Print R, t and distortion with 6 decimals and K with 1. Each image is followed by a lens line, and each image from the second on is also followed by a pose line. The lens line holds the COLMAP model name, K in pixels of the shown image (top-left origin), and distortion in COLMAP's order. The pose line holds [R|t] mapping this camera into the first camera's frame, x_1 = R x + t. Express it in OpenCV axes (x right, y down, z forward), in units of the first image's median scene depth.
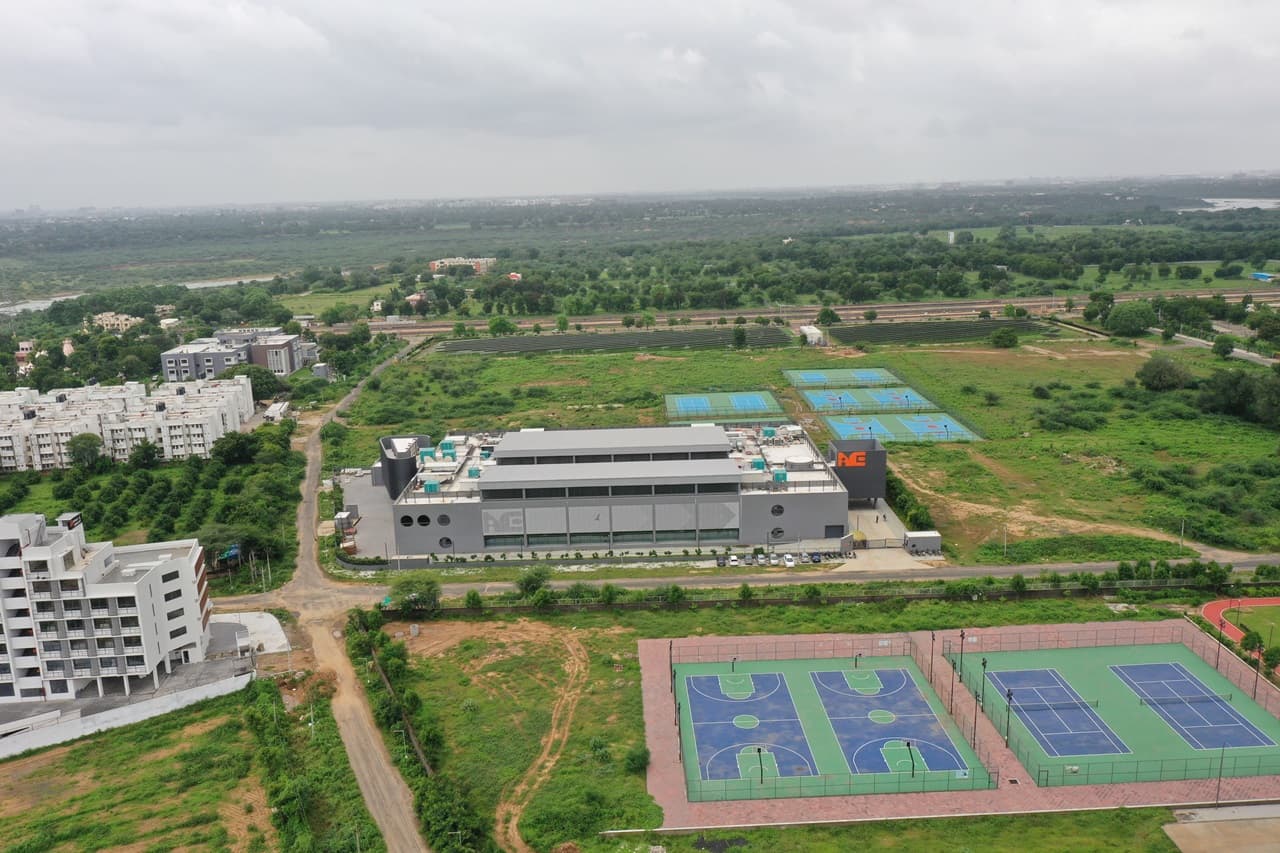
lens RADIAL K [[999.9, 0, 640.2], [0, 999.9, 421.5], [0, 0, 1]] dist [0.011117, -0.001805]
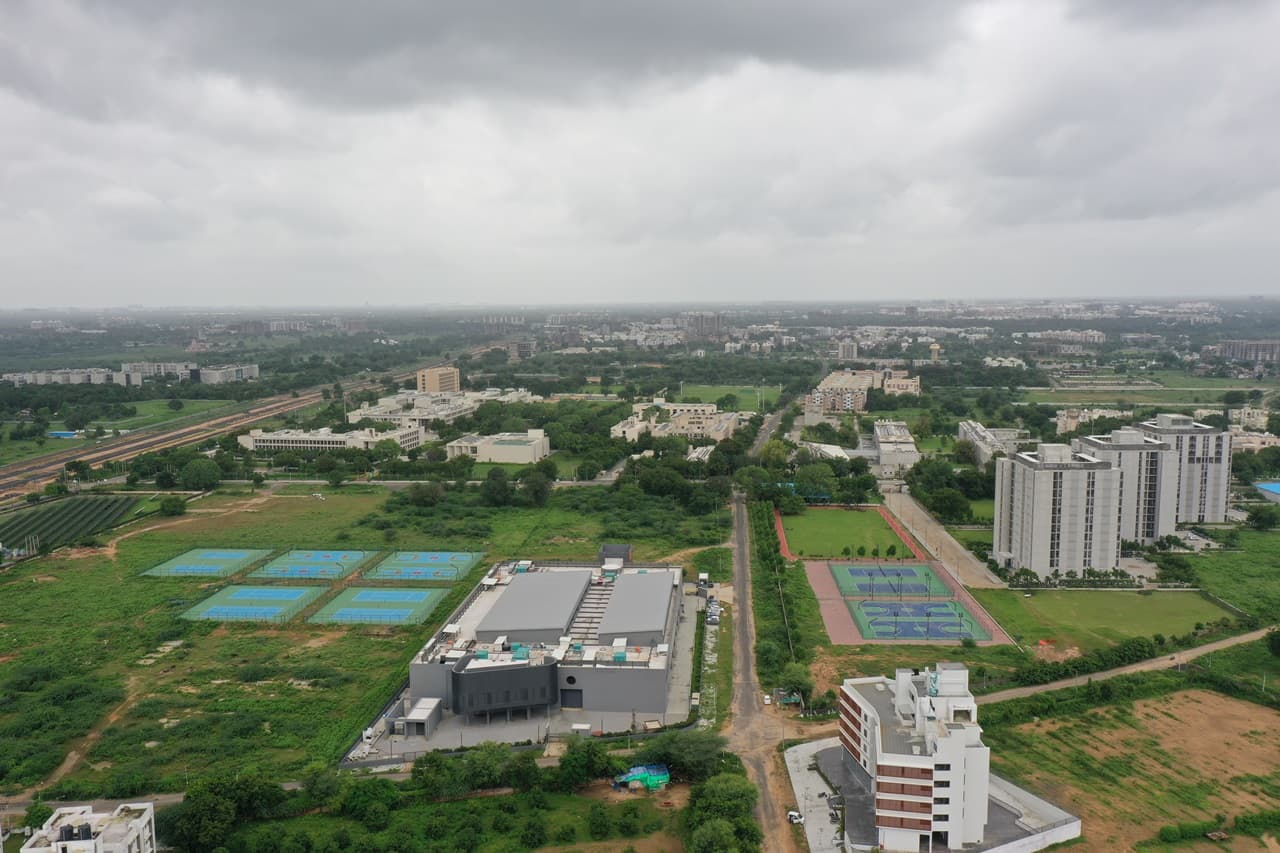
lens RADIAL K [[999.9, 0, 640.2], [0, 999.9, 421.5], [0, 0, 1]] dist [0.011117, -0.001805]
pose [[0.089929, -0.087754, 0.992075, -1.114777], [0.230735, 0.970846, 0.064961, -0.222433], [-0.968852, 0.223064, 0.107556, 0.691126]]
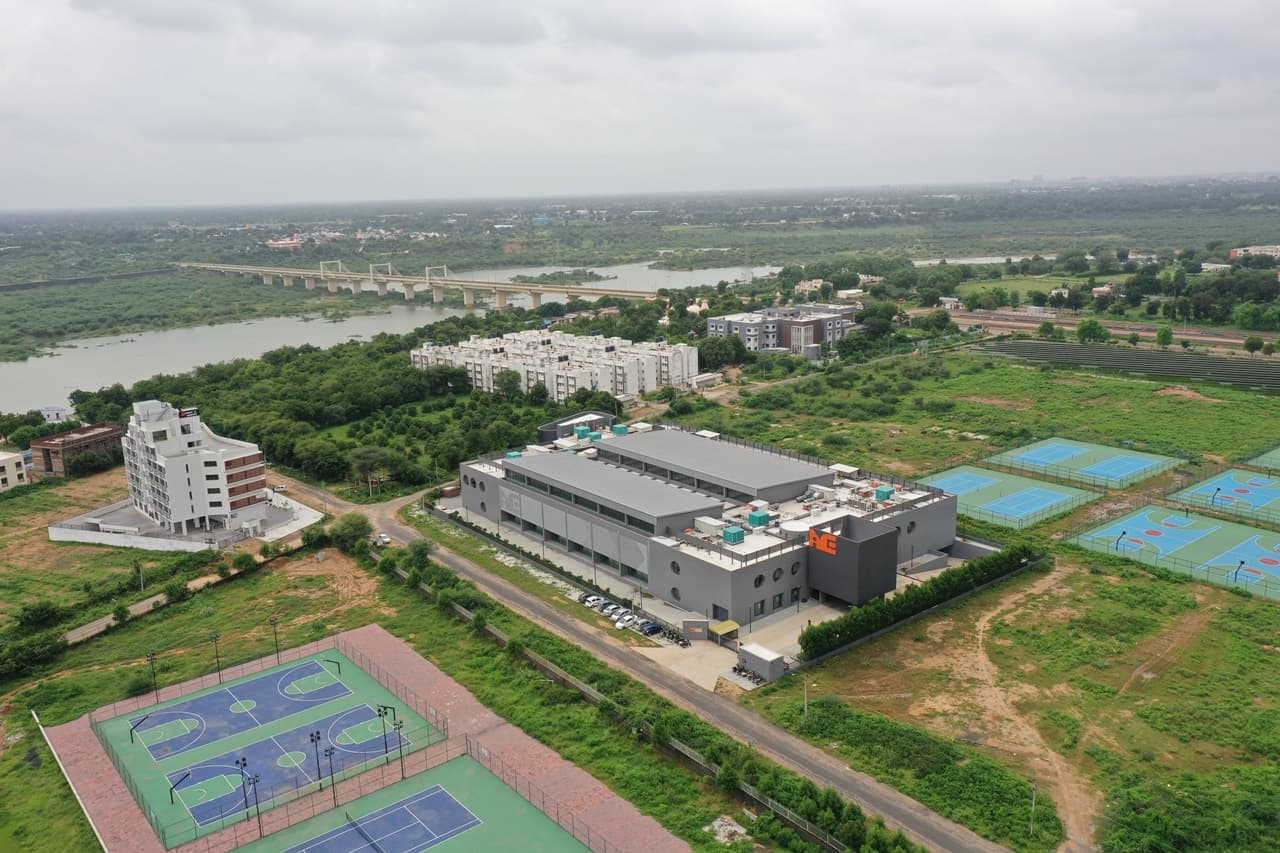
lens RADIAL K [[999.9, 0, 640.2], [0, 999.9, 421.5], [0, 0, 1]] dist [0.011117, -0.001805]
pose [[0.615382, 0.188057, -0.765467, 0.620516], [-0.165934, 0.980268, 0.107429, -0.100260], [0.770566, 0.060907, 0.634444, 0.349460]]
